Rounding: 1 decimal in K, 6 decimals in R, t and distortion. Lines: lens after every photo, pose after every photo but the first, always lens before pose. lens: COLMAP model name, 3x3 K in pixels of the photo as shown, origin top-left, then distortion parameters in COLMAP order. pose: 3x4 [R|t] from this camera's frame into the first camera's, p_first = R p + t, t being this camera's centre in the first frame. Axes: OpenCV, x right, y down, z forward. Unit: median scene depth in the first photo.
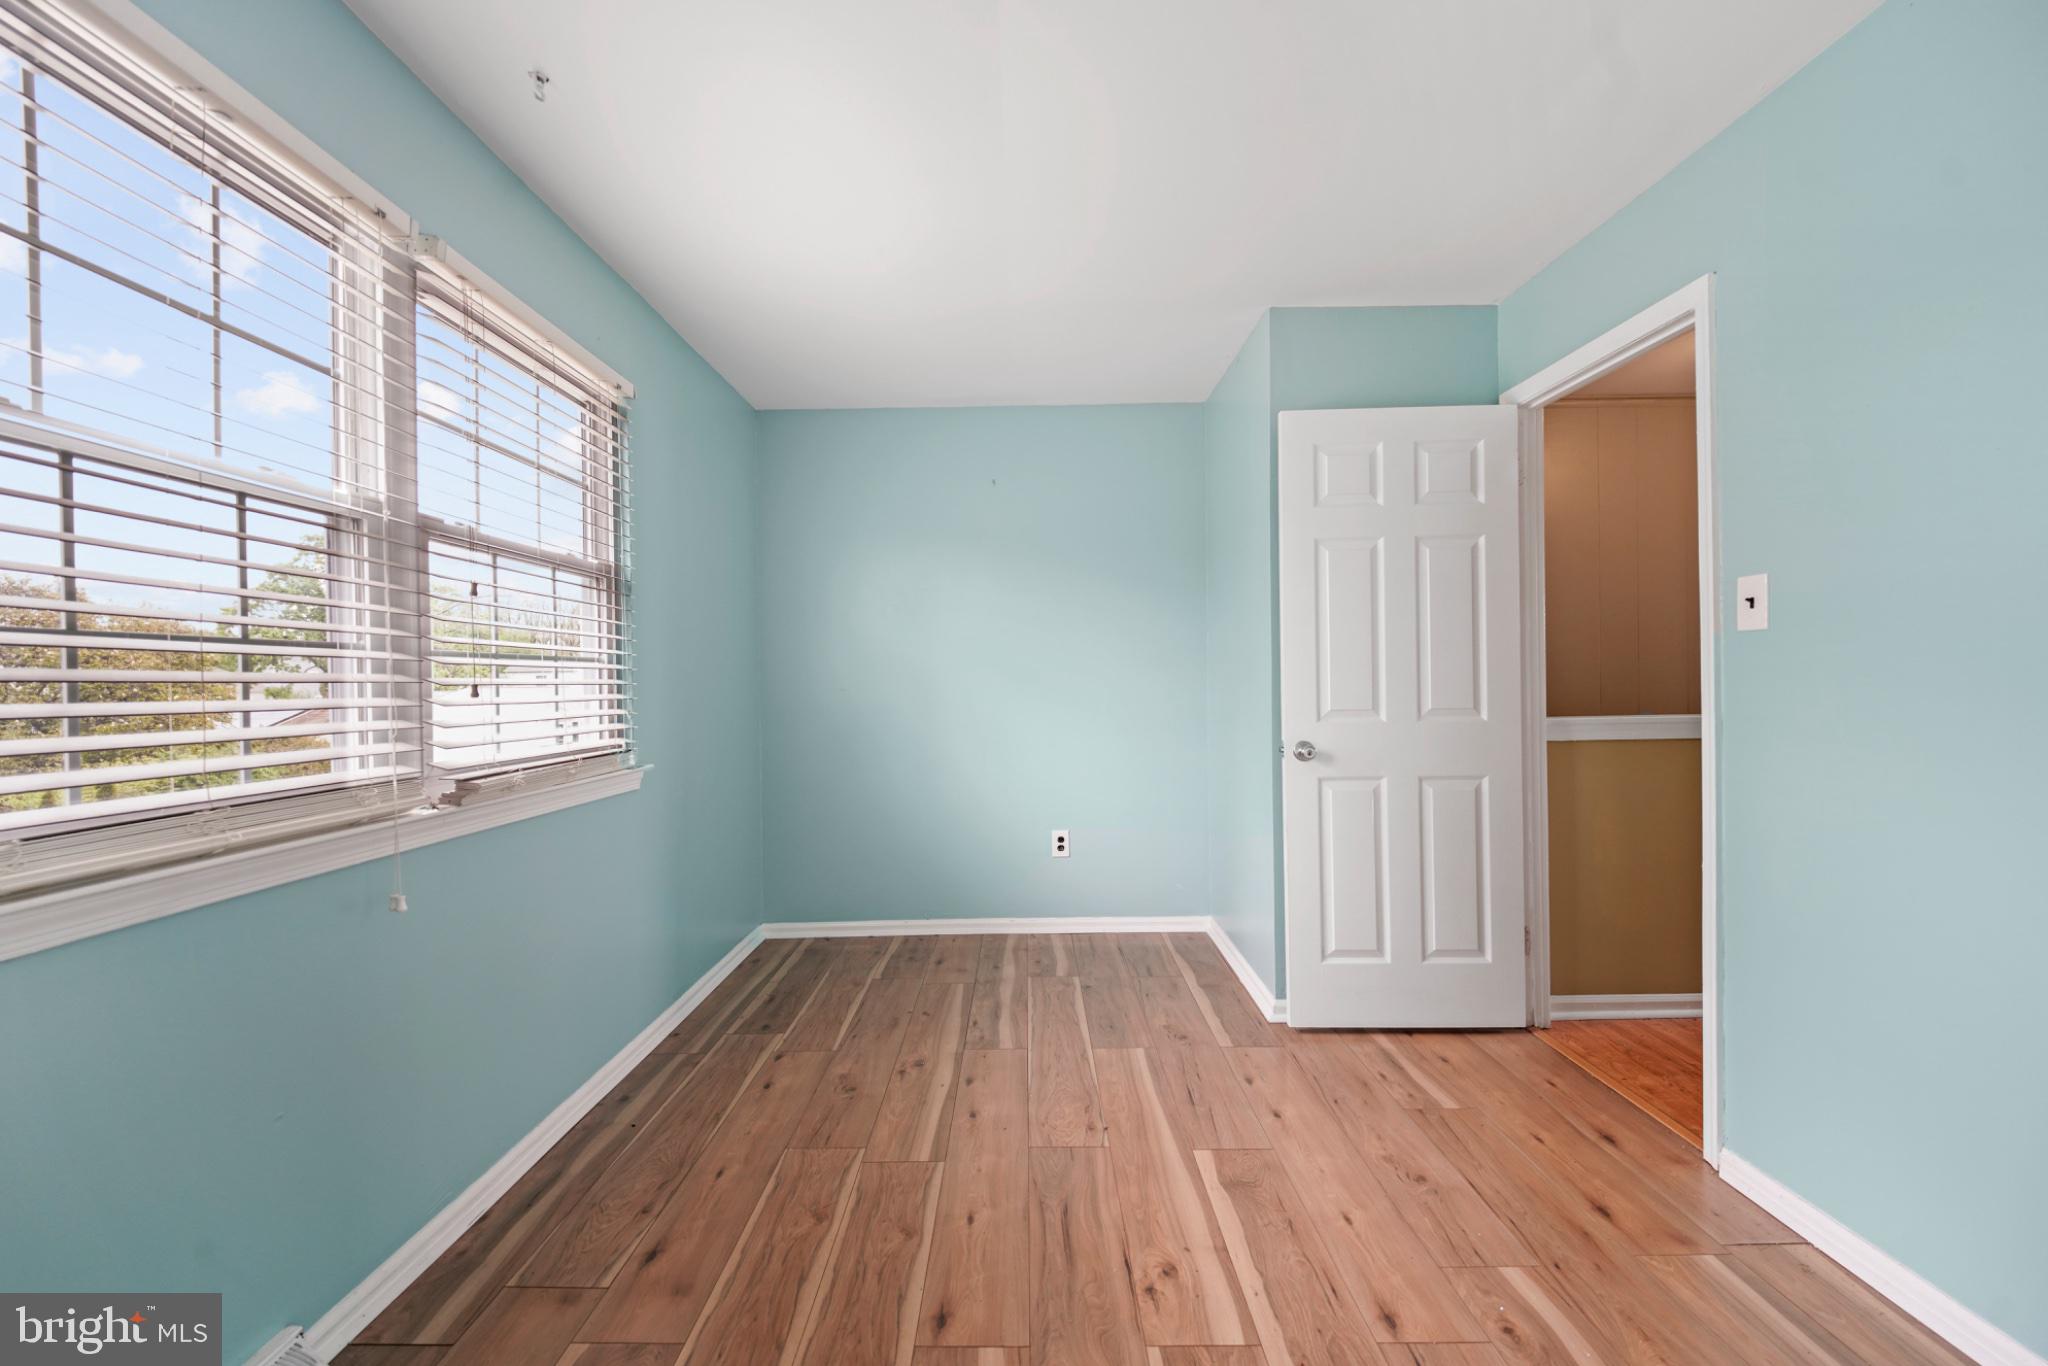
lens RADIAL K [[847.7, 0, 1019.6], [0, 847.7, 680.6], [0, 0, 1]] dist [0.007763, -0.008383]
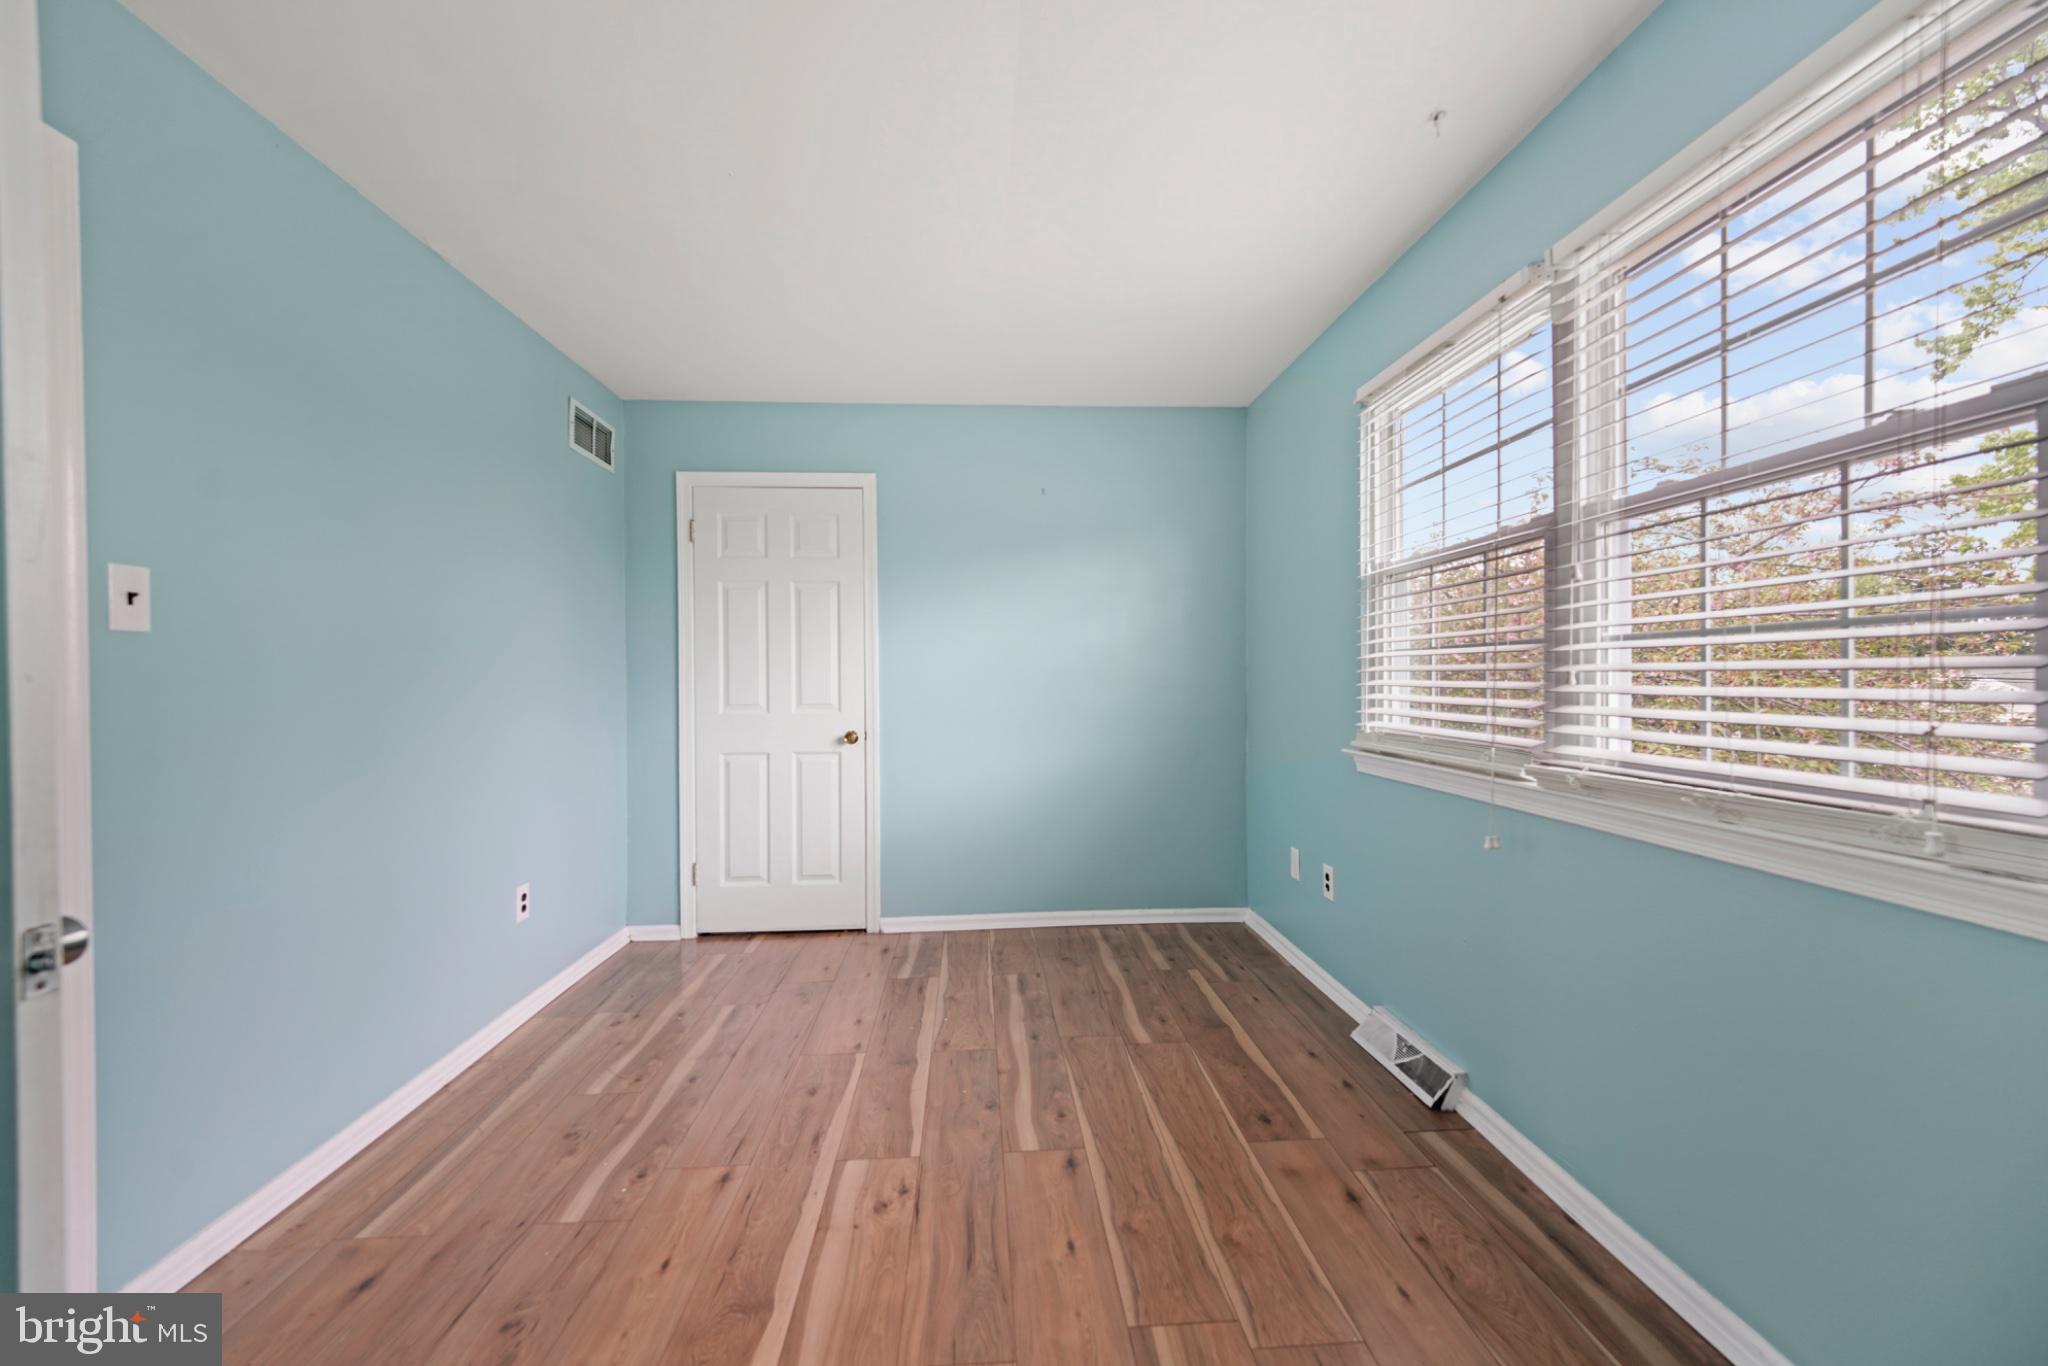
lens RADIAL K [[847.7, 0, 1019.8], [0, 847.7, 687.6], [0, 0, 1]] dist [0.007763, -0.008383]
pose [[-0.997964, 0.018514, -0.061026, 0.048818], [0.017949, 0.999791, 0.009801, 0.003573], [0.061195, 0.008685, -0.998088, 2.089014]]
